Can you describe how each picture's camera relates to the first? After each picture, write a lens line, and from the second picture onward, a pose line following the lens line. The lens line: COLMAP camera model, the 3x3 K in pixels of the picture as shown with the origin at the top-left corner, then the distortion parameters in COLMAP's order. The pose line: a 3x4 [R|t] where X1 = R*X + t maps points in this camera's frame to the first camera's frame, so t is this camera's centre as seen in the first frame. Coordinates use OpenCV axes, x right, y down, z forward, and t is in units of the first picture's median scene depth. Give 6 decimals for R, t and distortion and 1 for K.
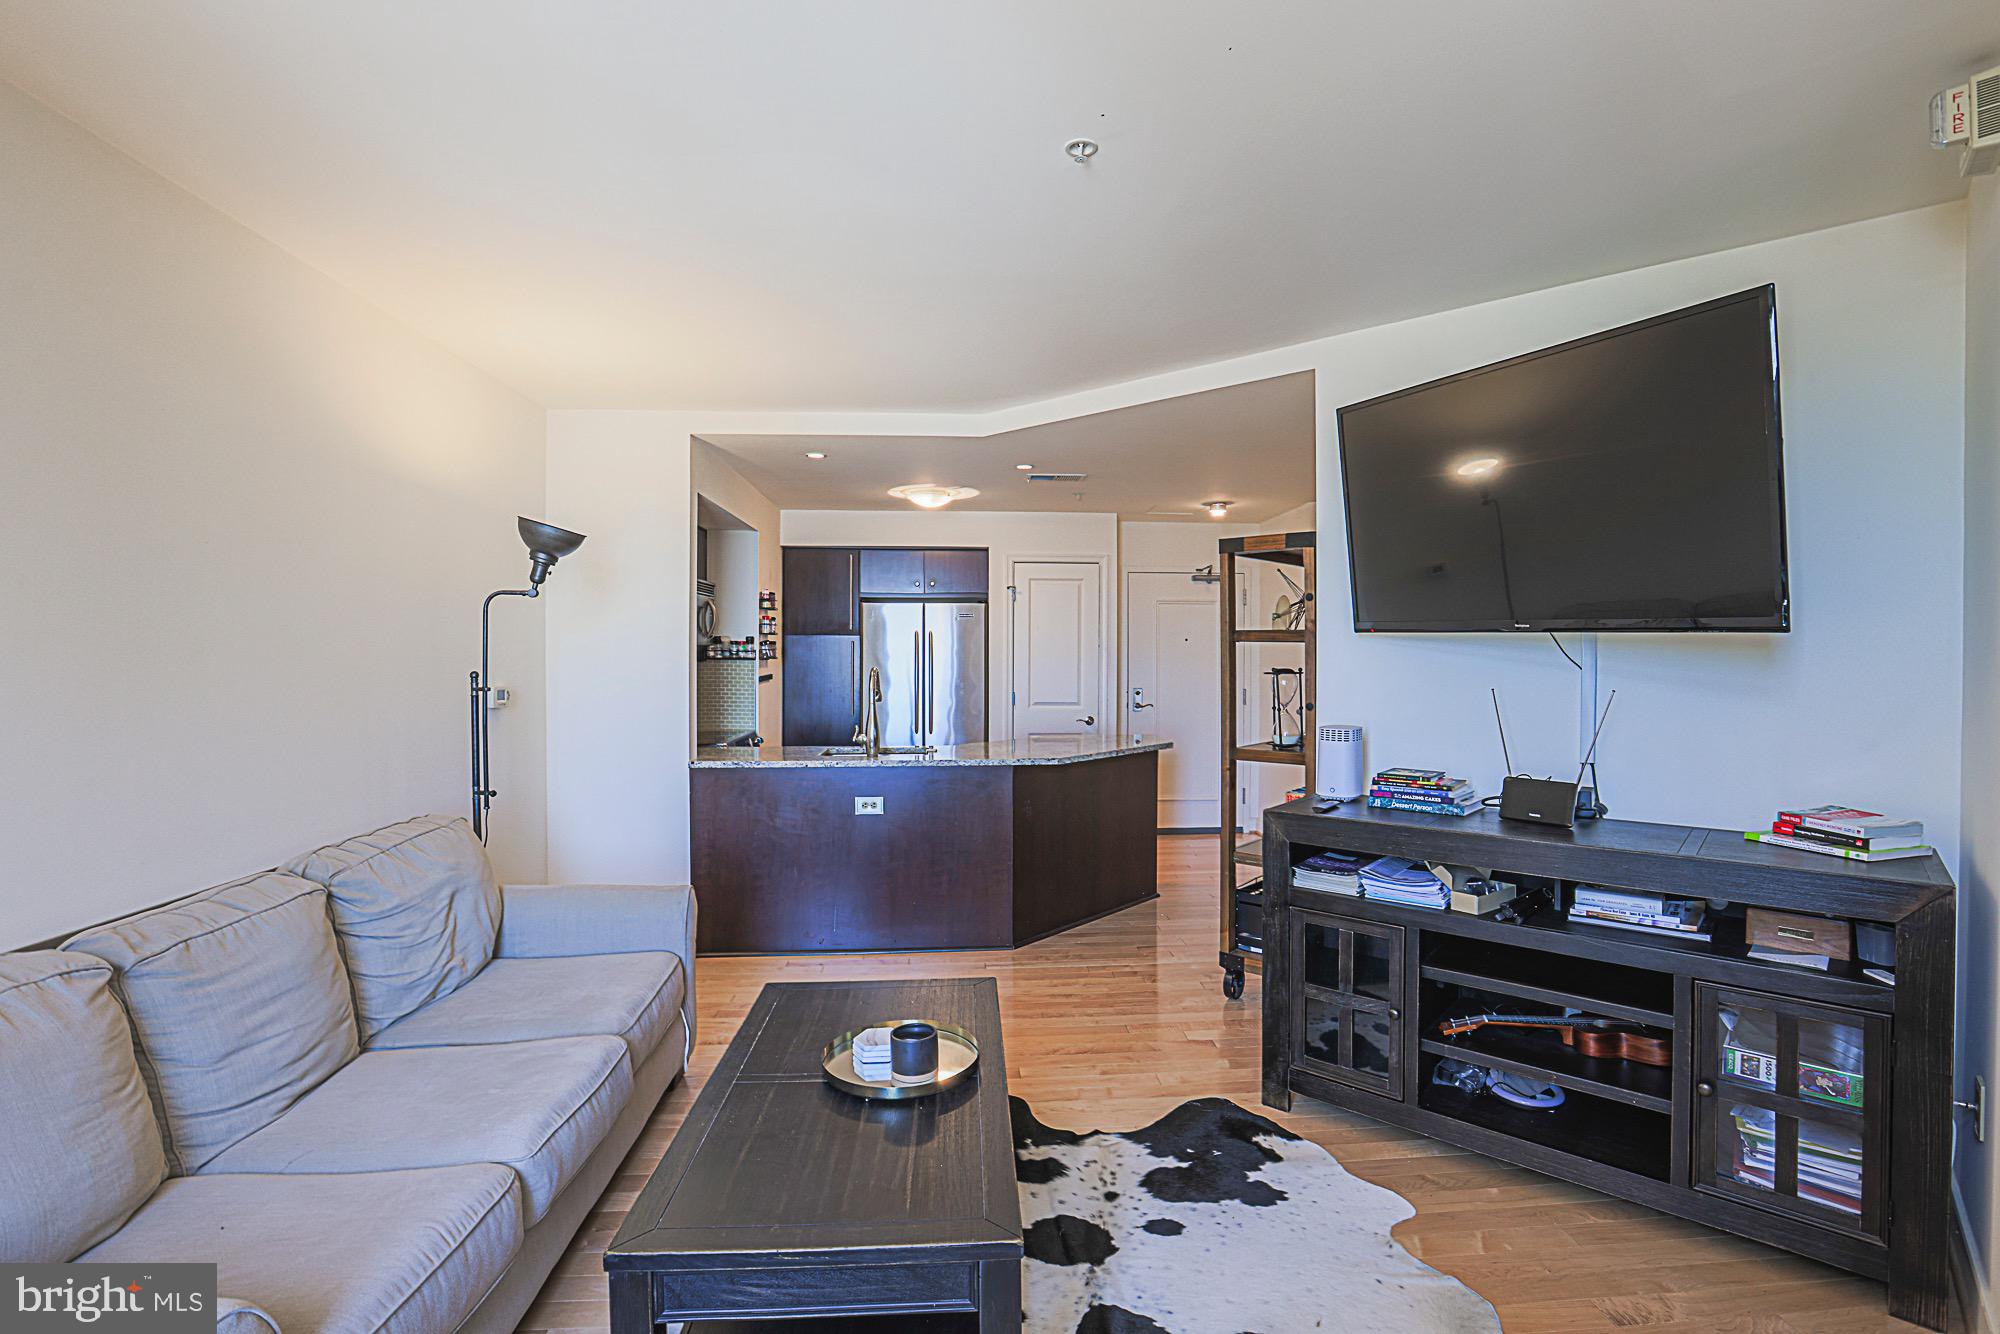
lens RADIAL K [[937.9, 0, 996.7], [0, 937.9, 657.1], [0, 0, 1]] dist [-0.053725, 0.032184]
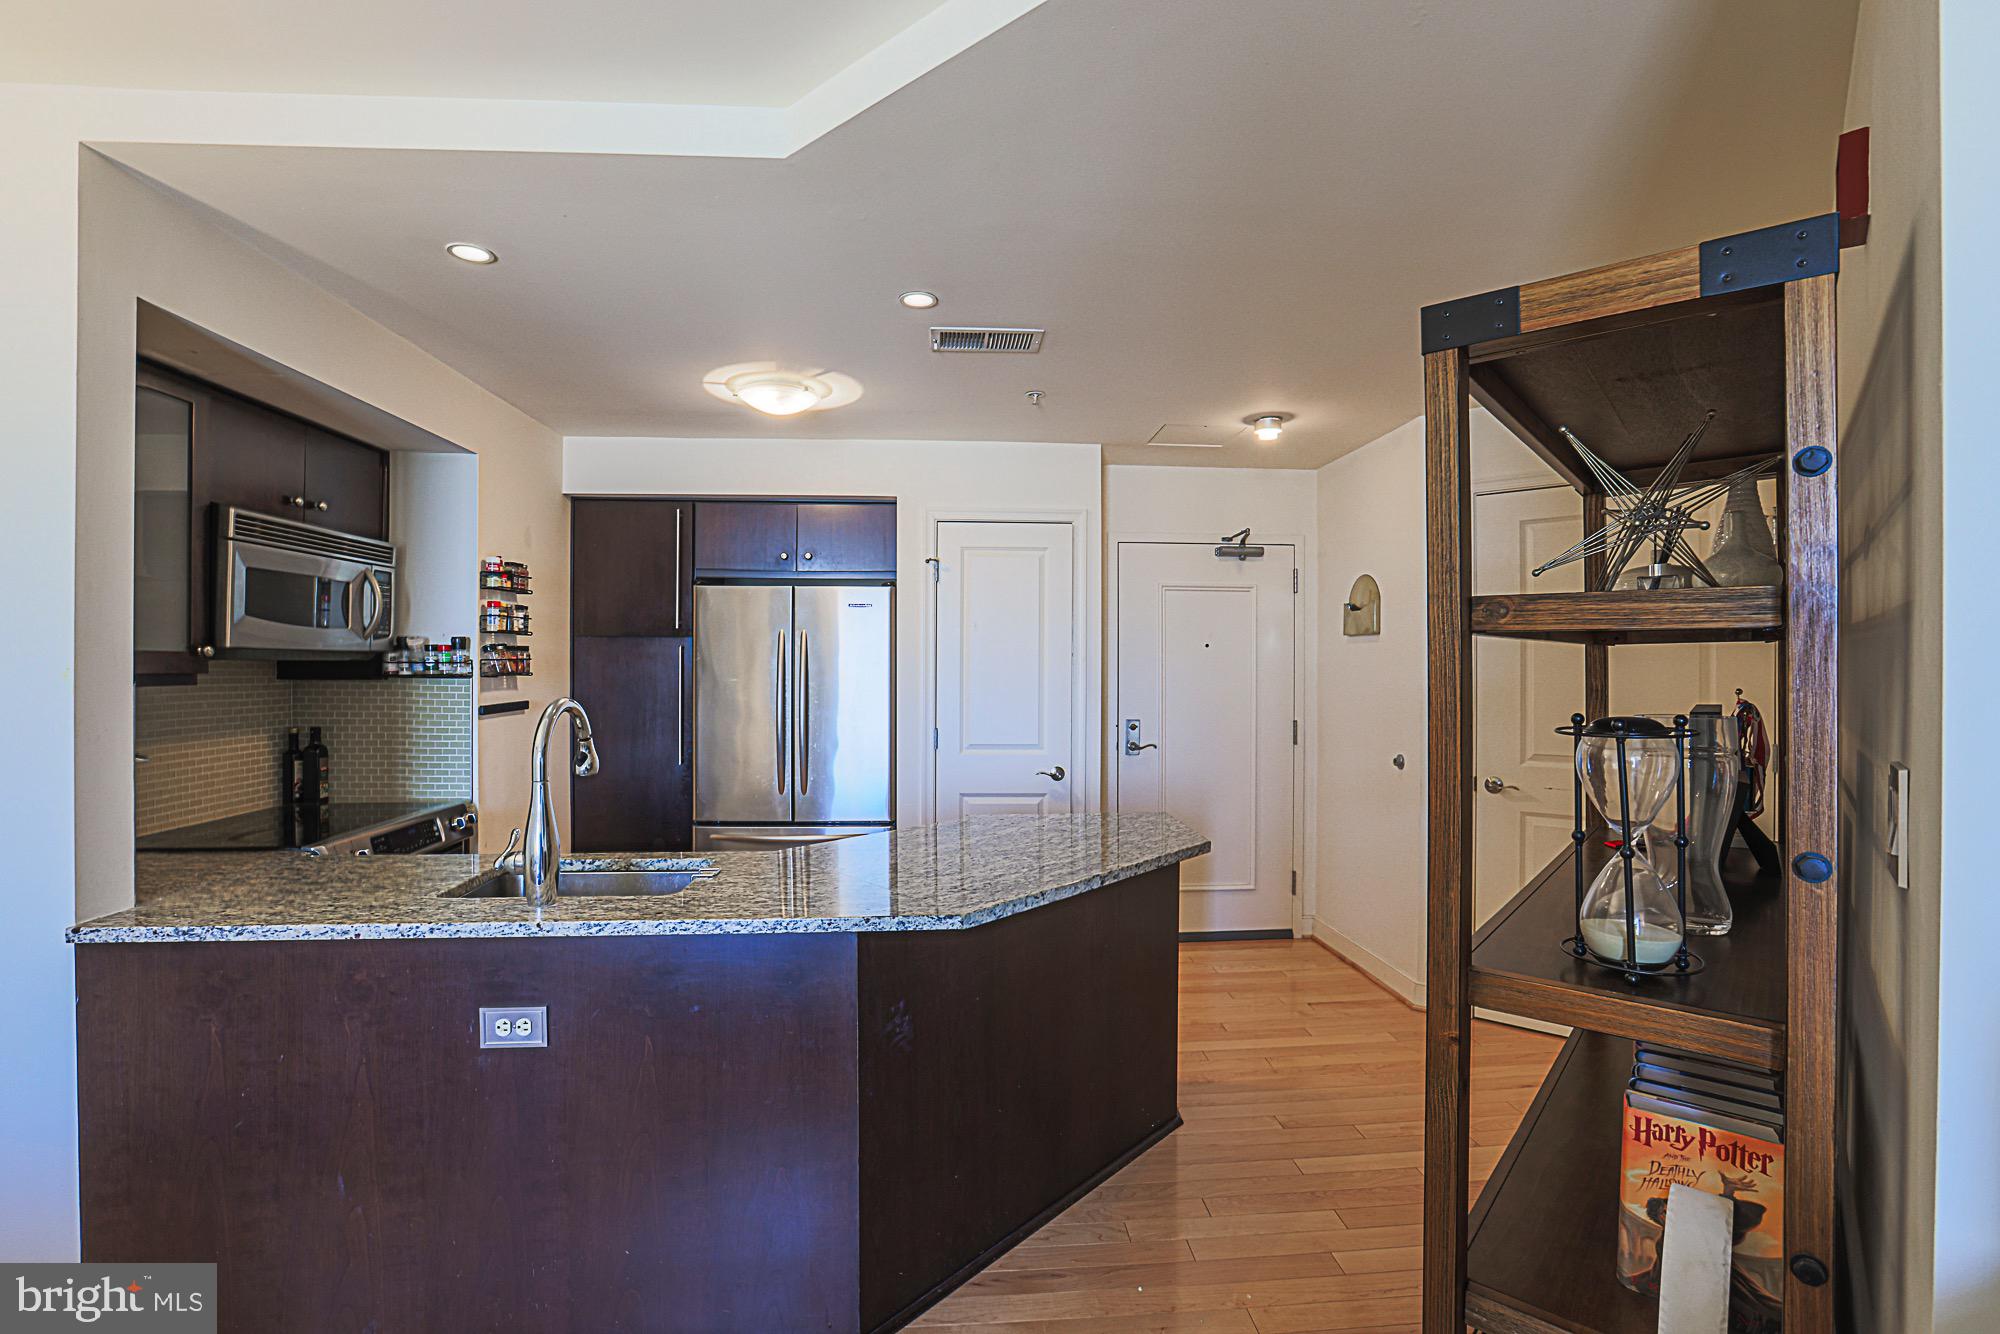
lens RADIAL K [[922.0, 0, 977.7], [0, 922.0, 665.6], [0, 0, 1]] dist [-0.050294, 0.026986]
pose [[0.999984, 0.000631, -0.005563, 0.056143], [-0.000653, 0.999992, -0.003829, -0.002666], [0.005560, 0.003833, 0.999977, 0.438244]]
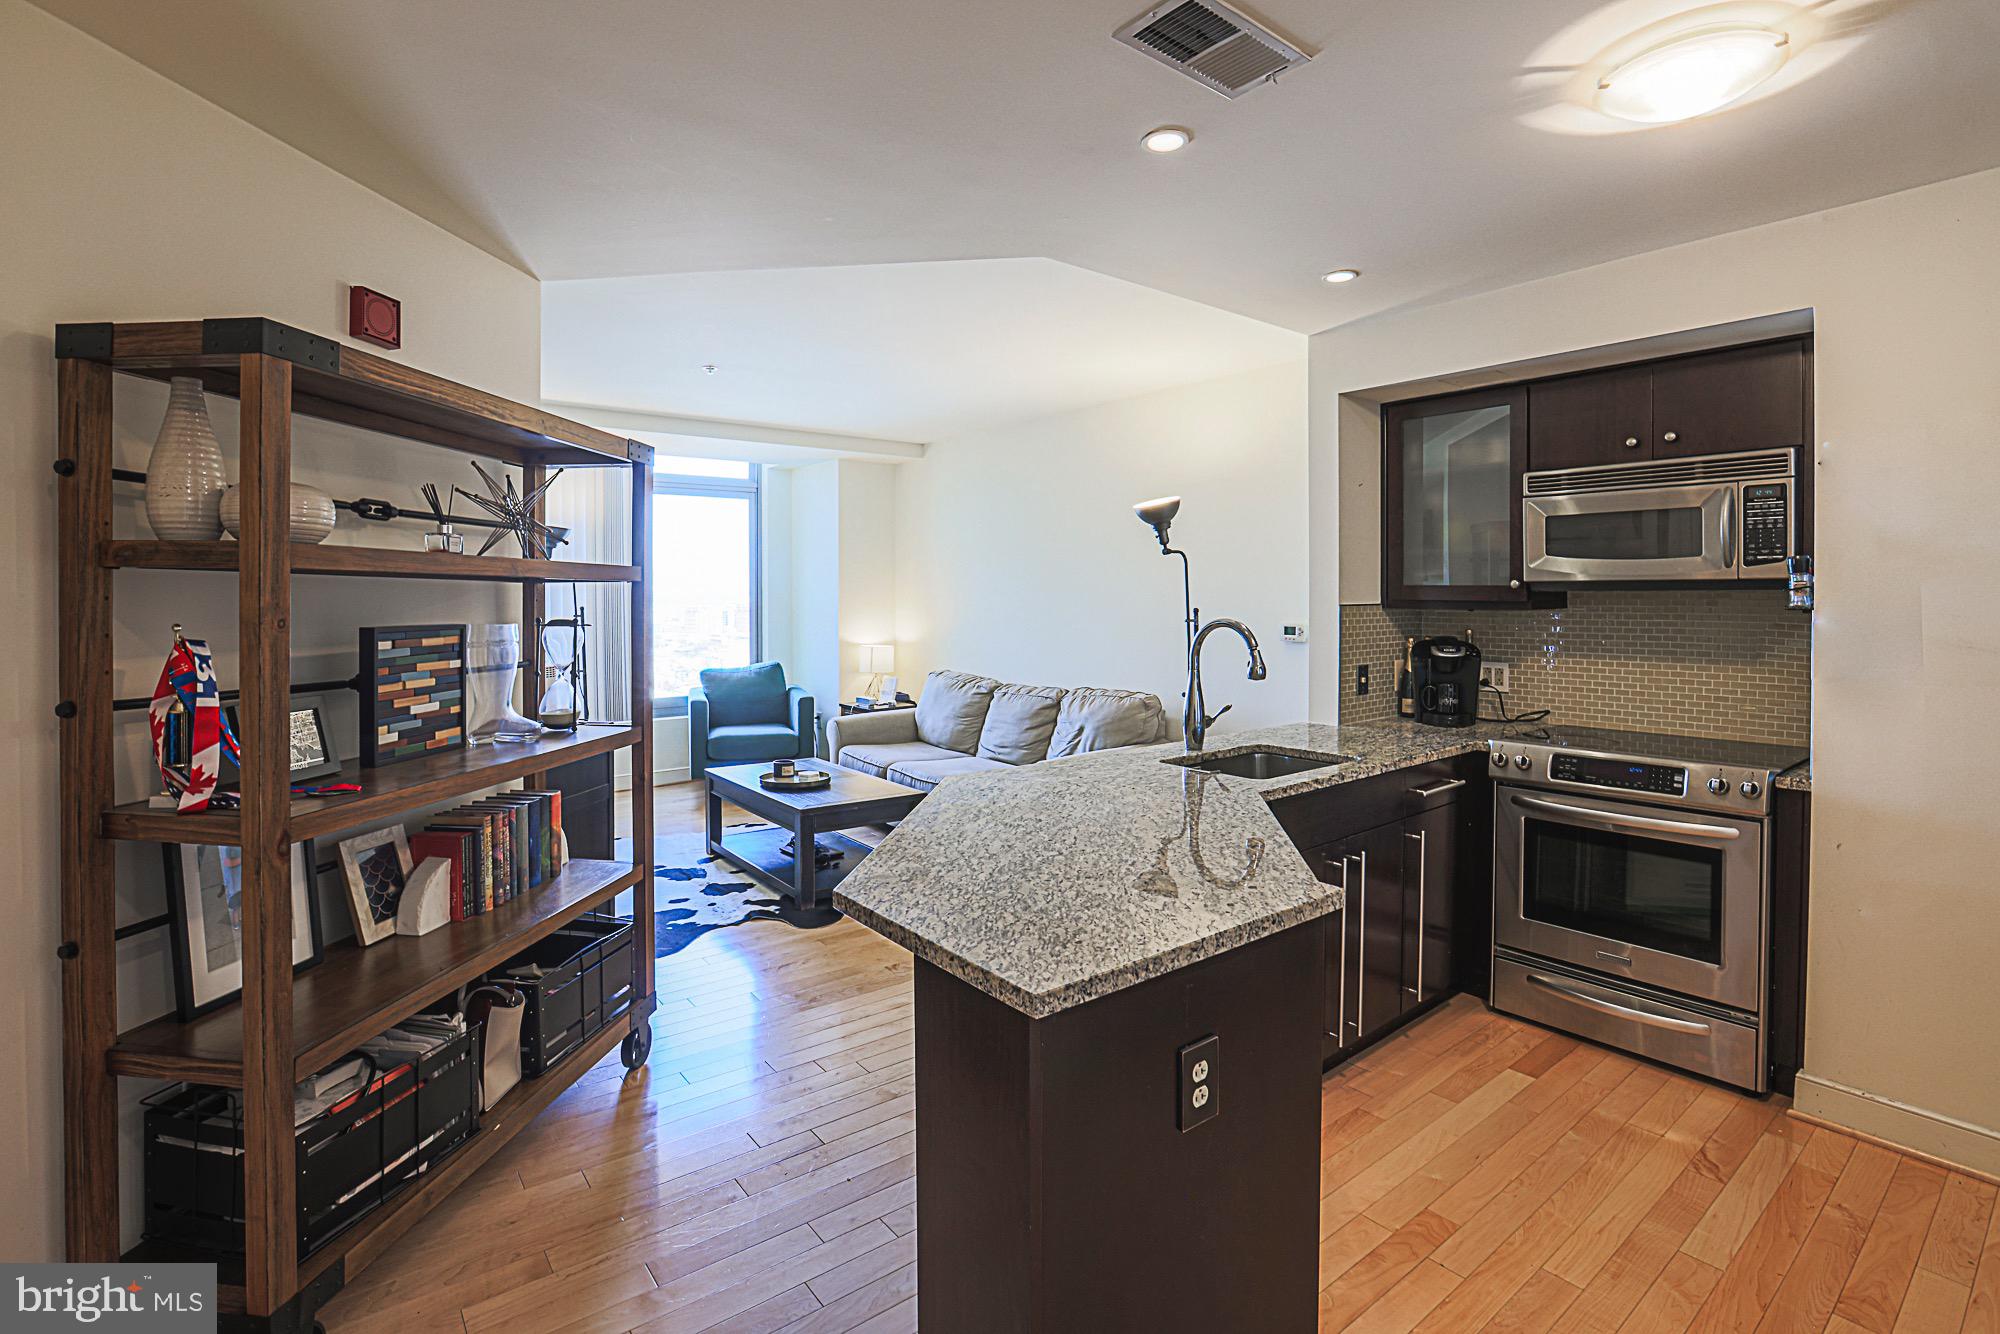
lens RADIAL K [[942.4, 0, 1028.2], [0, 942.4, 600.2], [0, 0, 1]] dist [-0.054113, 0.017781]
pose [[-0.805017, 0.004721, -0.593232, 0.278822], [0.000029, 0.999969, 0.007919, -0.005120], [0.593251, 0.006358, -0.804992, 1.123845]]
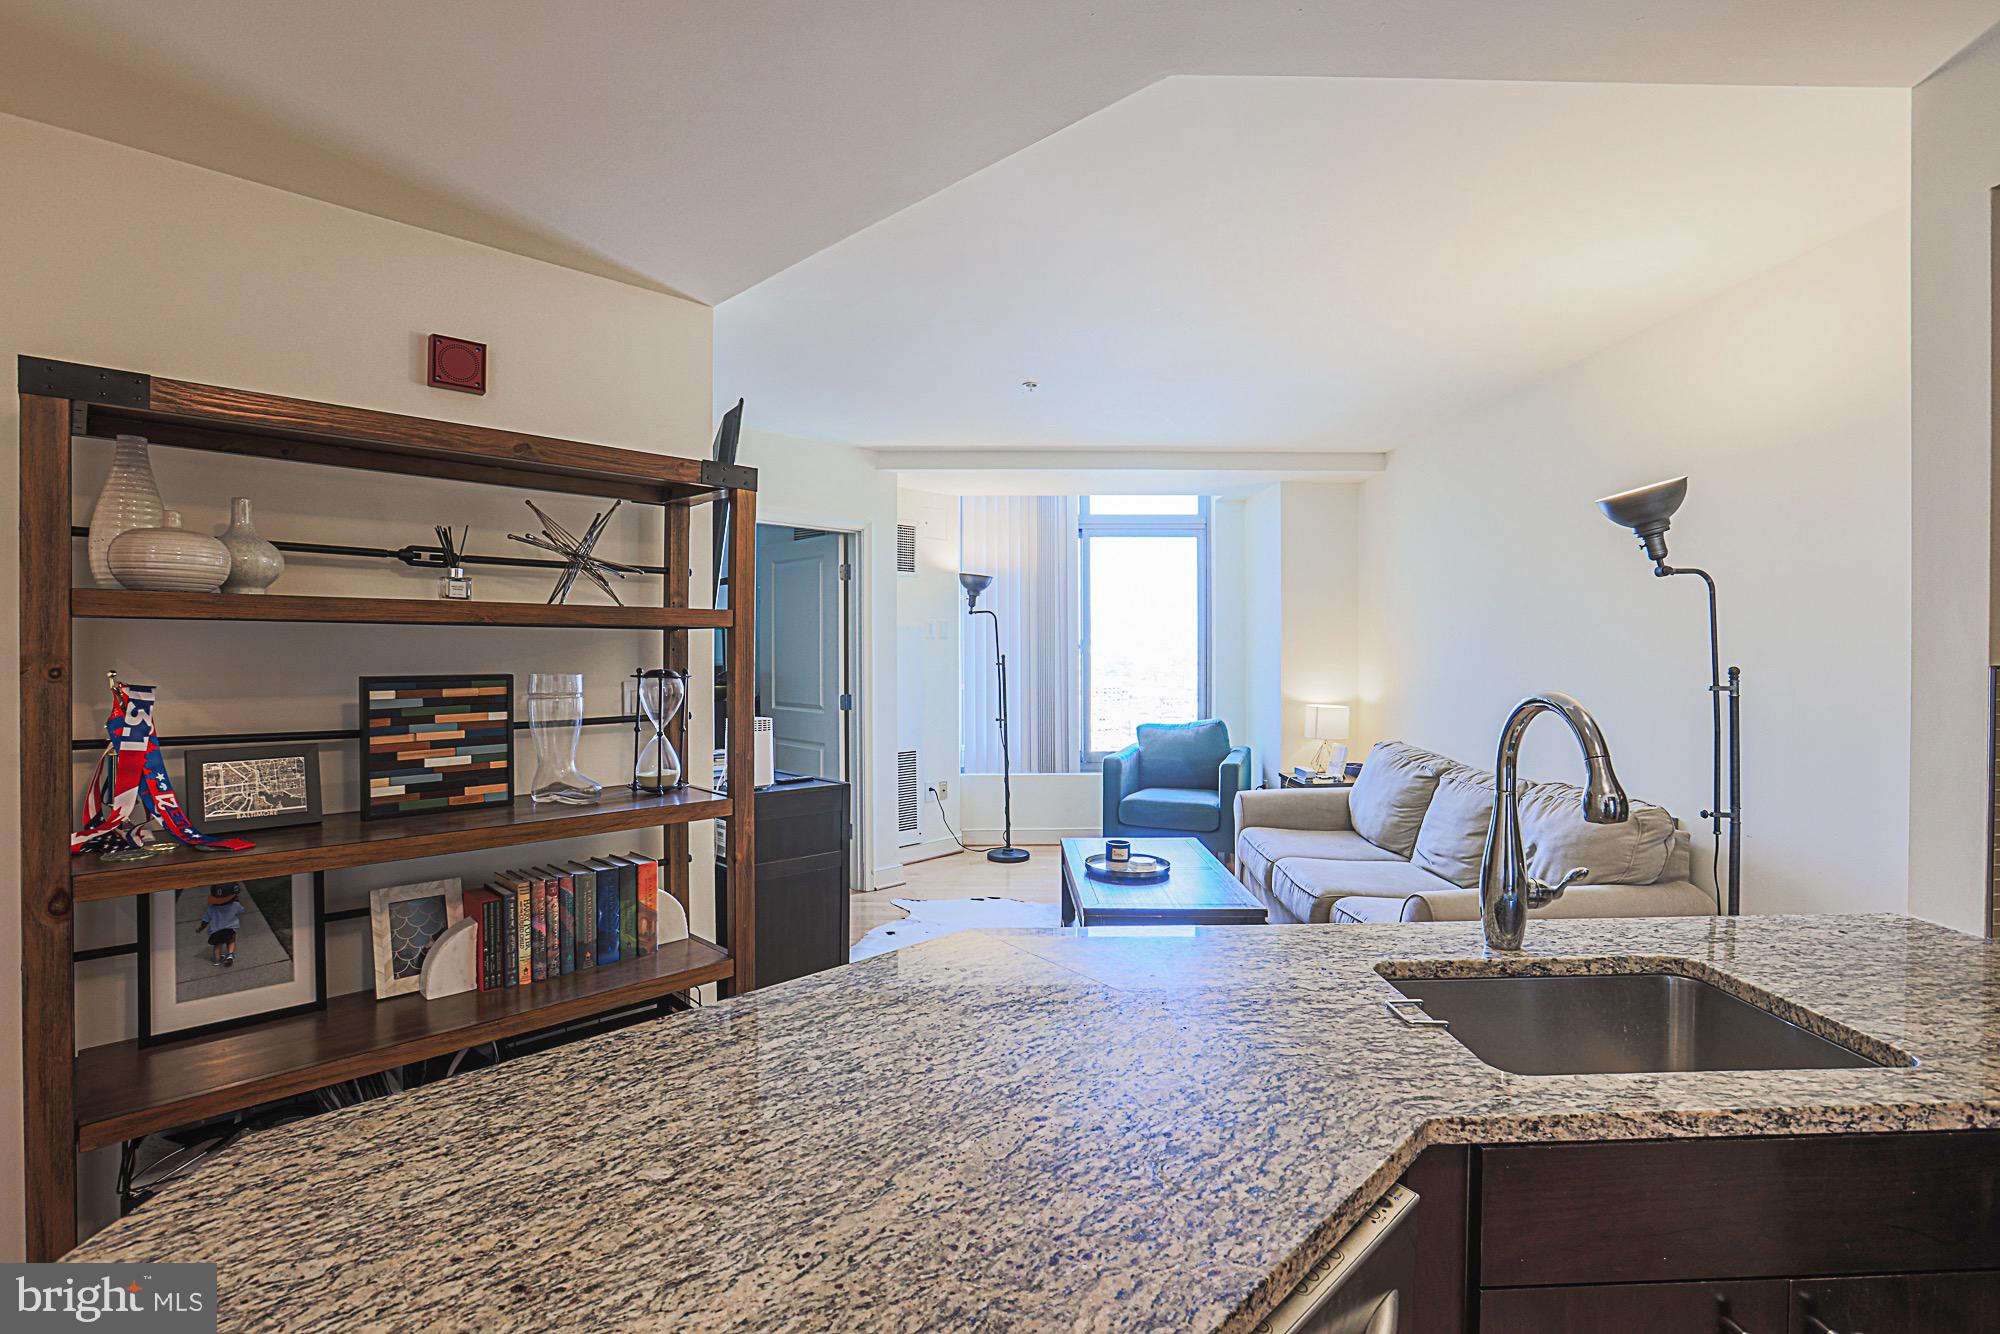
lens RADIAL K [[931.7, 0, 1005.6], [0, 931.7, 649.1], [0, 0, 1]] dist [-0.052649, 0.016620]
pose [[-0.999193, 0.000461, 0.040174, 0.028506], [0.000796, 0.999965, 0.008321, -0.004717], [-0.040168, 0.008346, -0.999158, 1.023708]]
